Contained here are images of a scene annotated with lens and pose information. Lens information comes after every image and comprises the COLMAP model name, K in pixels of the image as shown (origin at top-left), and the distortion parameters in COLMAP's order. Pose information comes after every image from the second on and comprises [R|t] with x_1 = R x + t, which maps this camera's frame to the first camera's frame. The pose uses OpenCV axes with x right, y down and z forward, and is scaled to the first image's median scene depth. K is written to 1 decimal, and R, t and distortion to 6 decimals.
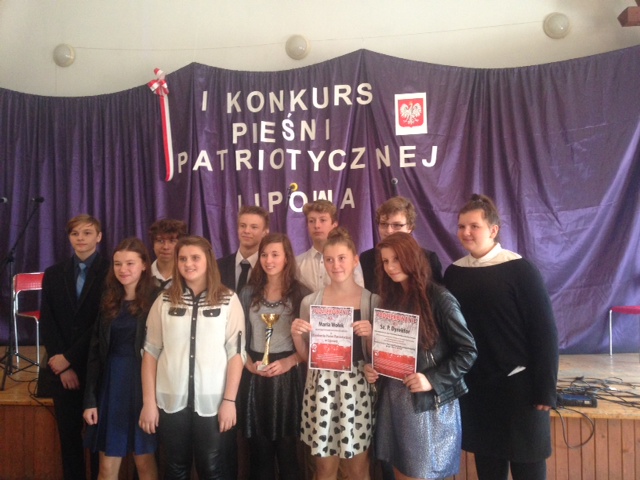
lens RADIAL K [[589.1, 0, 326.3], [0, 589.1, 235.5], [0, 0, 1]] dist [0.137282, 0.000000]
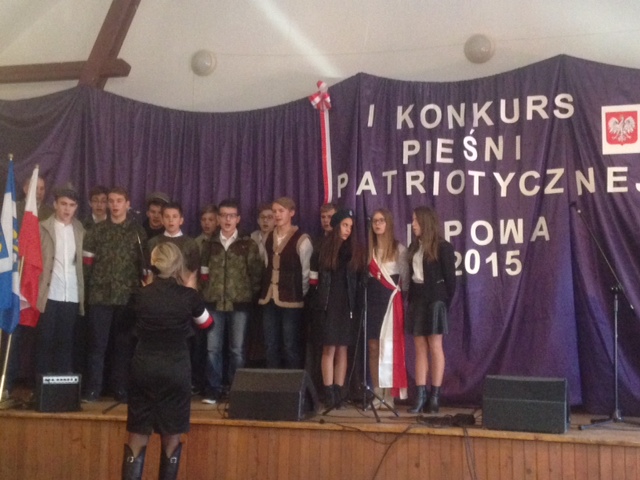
lens RADIAL K [[1028.3, 0, 318.8], [0, 1028.3, 234.5], [0, 0, 1]] dist [0.206391, 0.000000]
pose [[0.992166, 0.012659, -0.124281, -0.093520], [-0.020815, 0.997697, -0.064552, 0.046189], [0.123178, 0.066633, 0.990145, -0.493655]]
